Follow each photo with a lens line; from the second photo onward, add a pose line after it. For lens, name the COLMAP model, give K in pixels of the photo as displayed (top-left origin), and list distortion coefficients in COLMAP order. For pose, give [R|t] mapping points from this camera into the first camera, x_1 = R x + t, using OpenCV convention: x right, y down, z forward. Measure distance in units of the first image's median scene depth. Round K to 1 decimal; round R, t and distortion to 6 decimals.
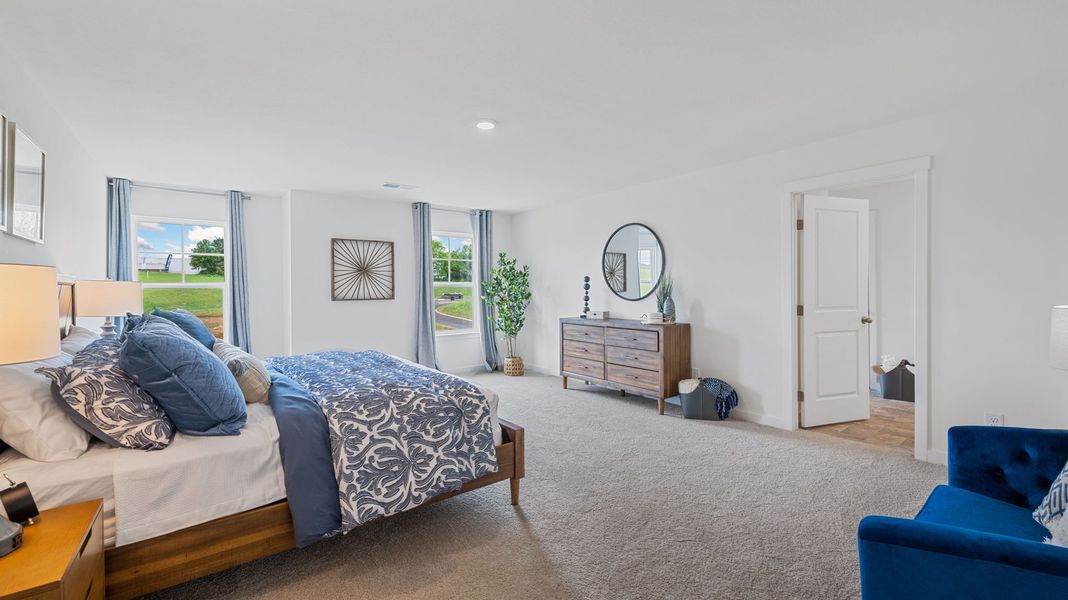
lens RADIAL K [[451.4, 0, 529.9], [0, 451.4, 300.0], [0, 0, 1]] dist [-0.001822, -0.000350]
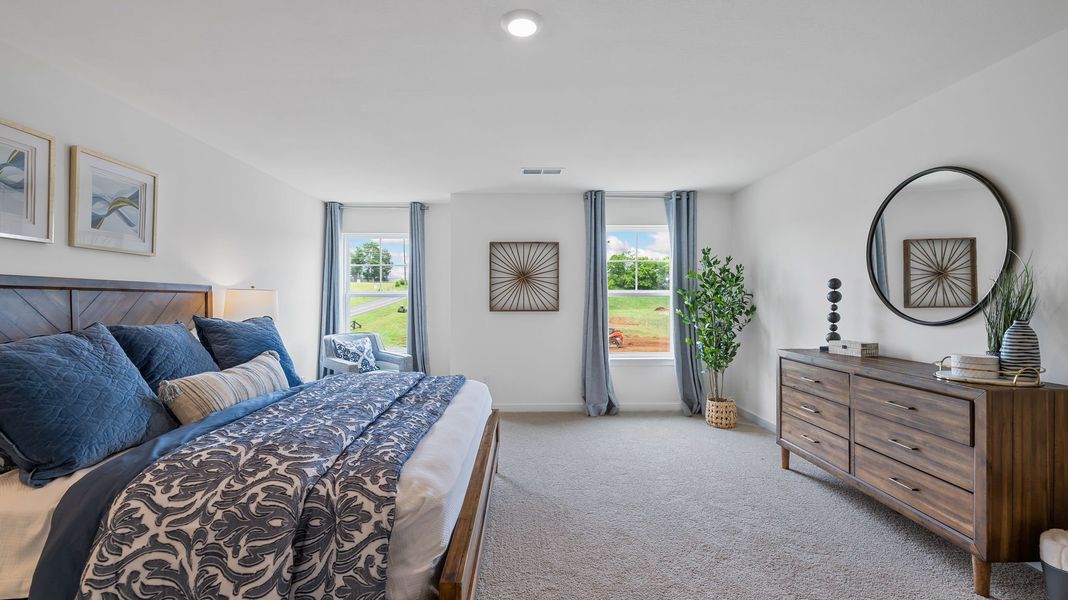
lens RADIAL K [[451.4, 0, 529.9], [0, 451.4, 300.0], [0, 0, 1]] dist [-0.001822, -0.000350]
pose [[0.794206, 0.008091, -0.607595, 0.173903], [-0.021466, 0.999661, -0.014747, -0.009258], [0.607269, 0.024754, 0.794110, 0.328159]]
